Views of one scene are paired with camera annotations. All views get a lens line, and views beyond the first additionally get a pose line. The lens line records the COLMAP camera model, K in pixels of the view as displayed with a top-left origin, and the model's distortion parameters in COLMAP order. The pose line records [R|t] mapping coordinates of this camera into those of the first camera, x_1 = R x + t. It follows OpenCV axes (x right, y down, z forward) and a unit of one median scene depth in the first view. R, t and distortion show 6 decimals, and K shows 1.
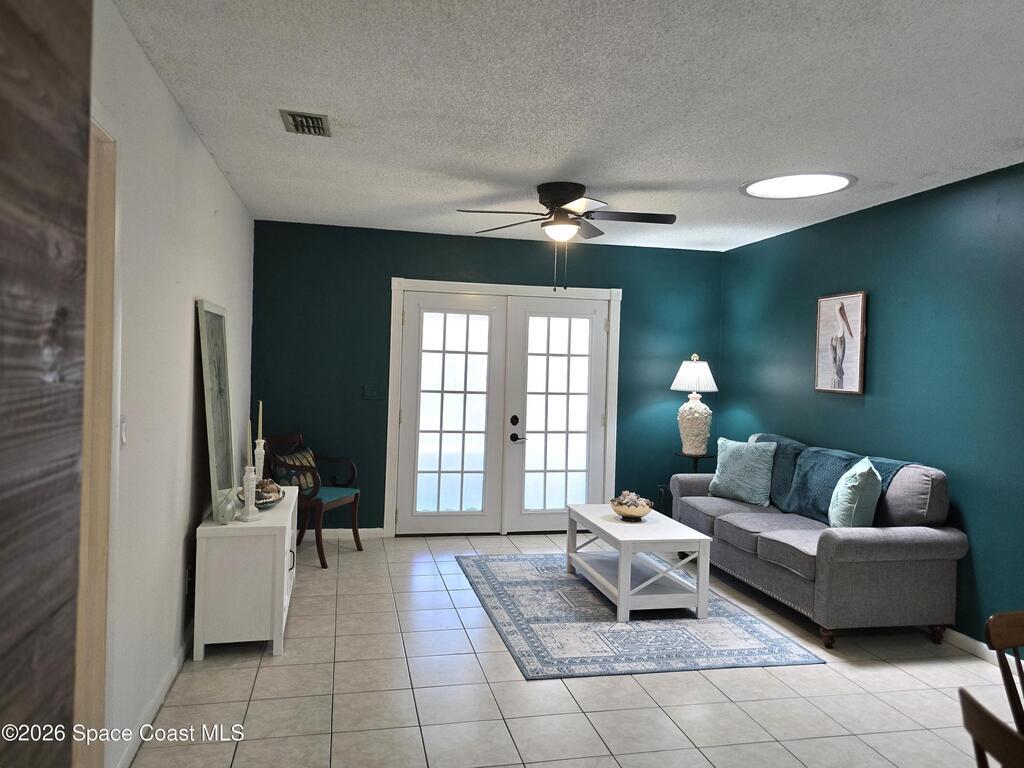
lens RADIAL K [[749.0, 0, 522.1], [0, 749.0, 377.0], [0, 0, 1]] dist [0.082579, -0.012060]
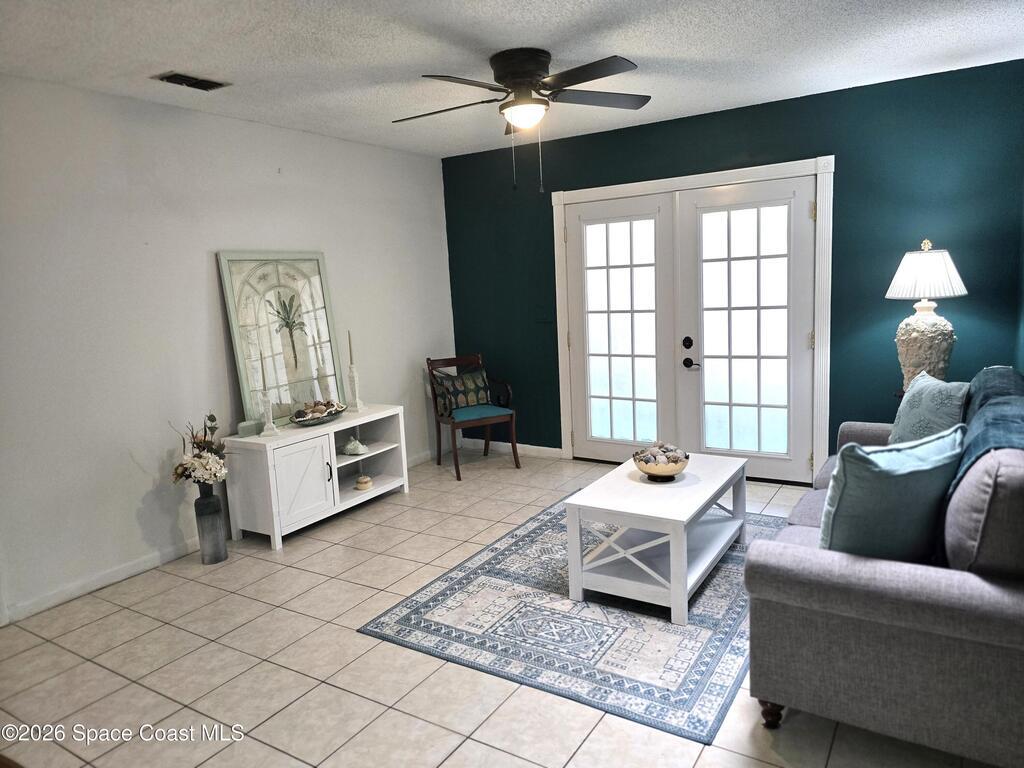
lens RADIAL K [[695.0, 0, 512.9], [0, 695.0, 379.7], [0, 0, 1]] dist [0.059011, -0.005678]
pose [[0.700346, 0.041394, -0.712602, 0.434709], [0.056235, 0.992015, 0.112892, -0.000162], [0.711585, -0.119136, 0.692426, 0.326586]]
